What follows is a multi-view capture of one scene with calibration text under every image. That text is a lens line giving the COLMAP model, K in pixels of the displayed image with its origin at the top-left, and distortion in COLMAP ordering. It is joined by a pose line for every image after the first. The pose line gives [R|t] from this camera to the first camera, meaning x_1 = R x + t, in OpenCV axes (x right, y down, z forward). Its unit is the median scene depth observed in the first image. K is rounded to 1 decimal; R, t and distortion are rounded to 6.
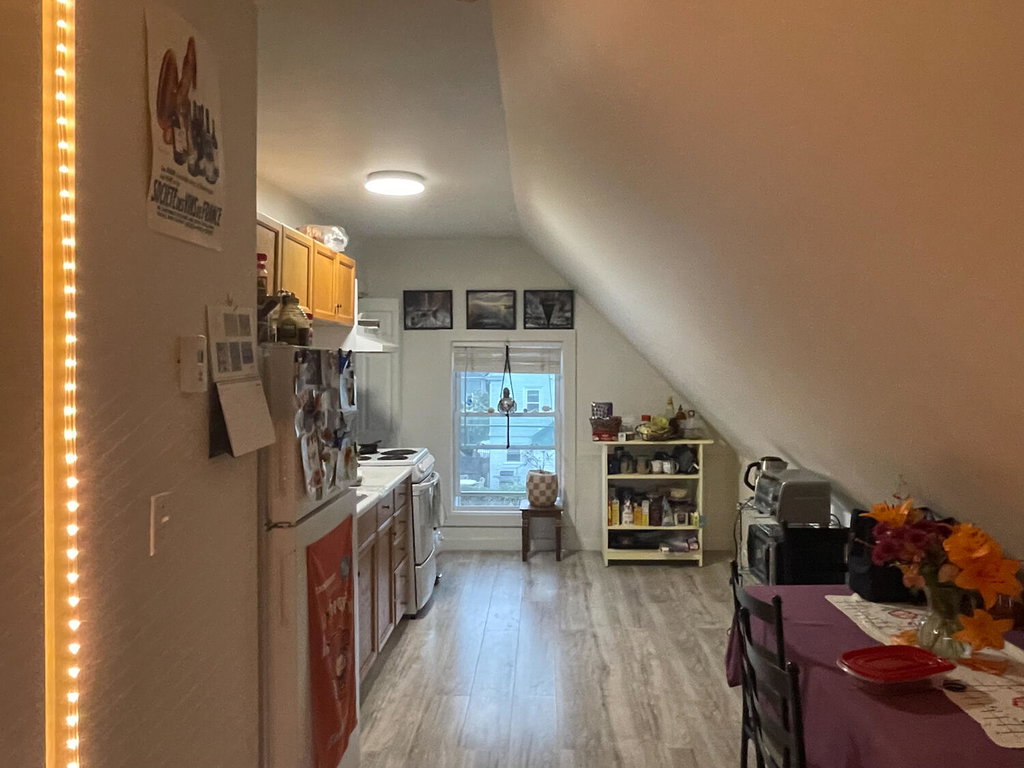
lens RADIAL K [[755.1, 0, 512.0], [0, 755.1, 384.0], [0, 0, 1]] dist [-0.000413, 0.000086]
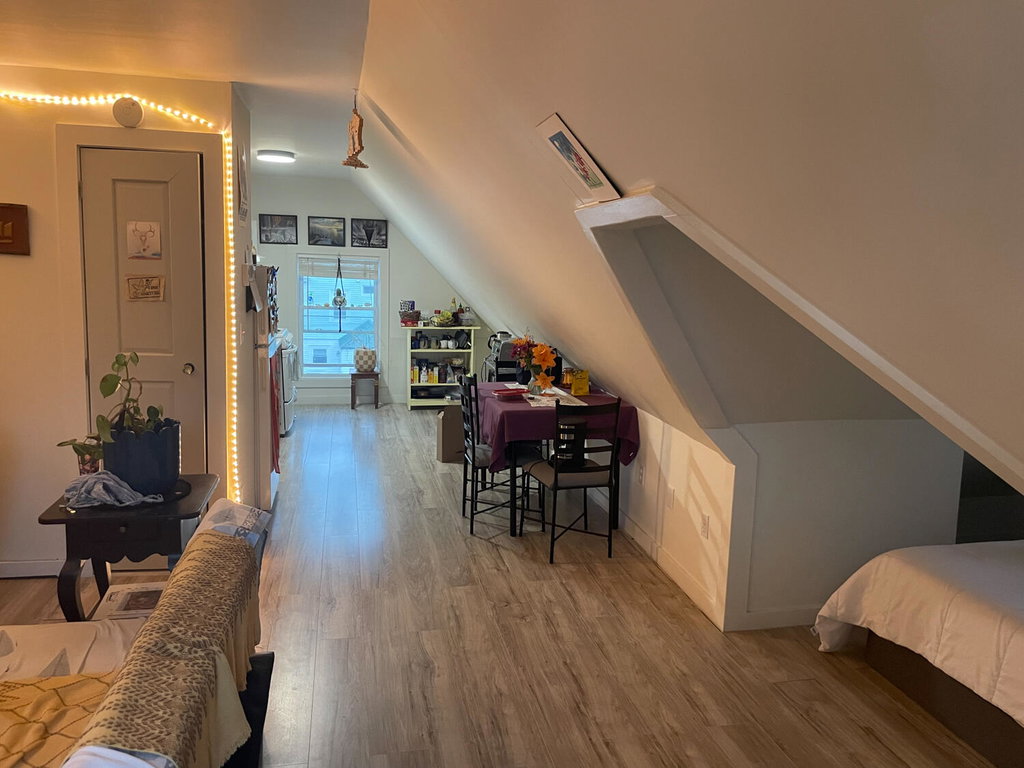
lens RADIAL K [[775.0, 0, 510.6], [0, 775.0, 373.6], [0, 0, 1]] dist [0.089243, -0.125924]
pose [[0.969576, -0.004502, 0.244749, -0.055458], [-0.021897, 0.994228, 0.105033, 0.002769], [-0.243809, -0.107197, 0.963881, -0.512567]]
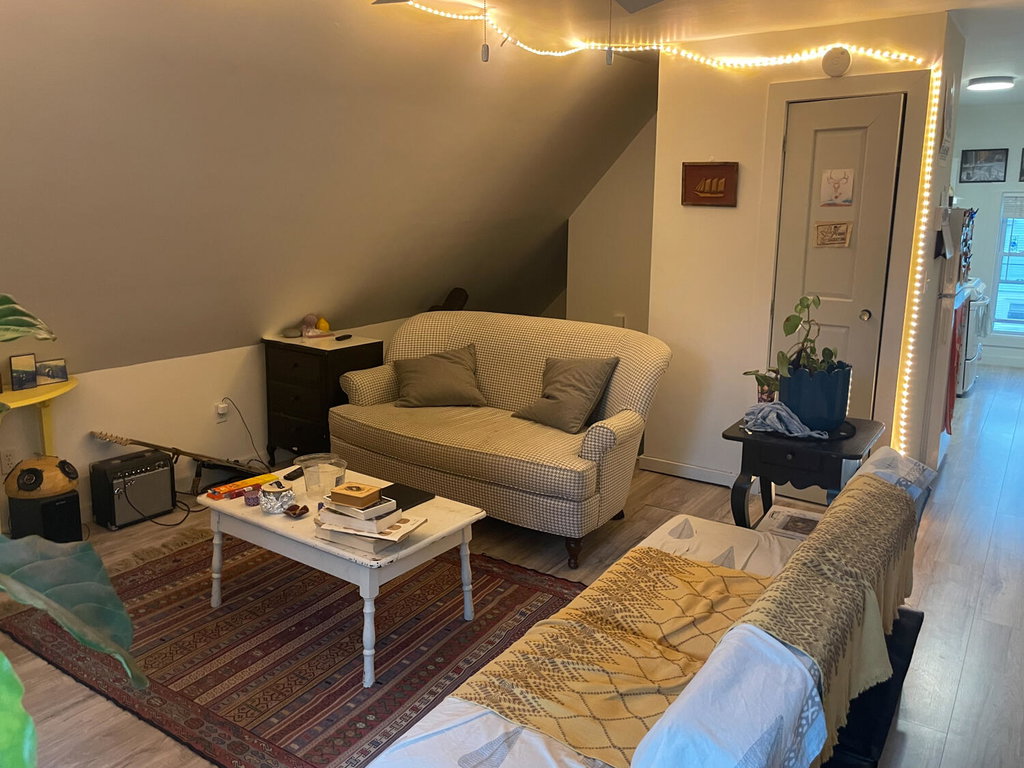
lens RADIAL K [[775.0, 0, 510.6], [0, 775.0, 373.6], [0, 0, 1]] dist [0.089243, -0.125924]
pose [[0.843455, 0.106719, -0.526492, -0.055080], [-0.008977, 0.982732, 0.184816, 0.002481], [0.537124, -0.151158, 0.829849, -0.532225]]
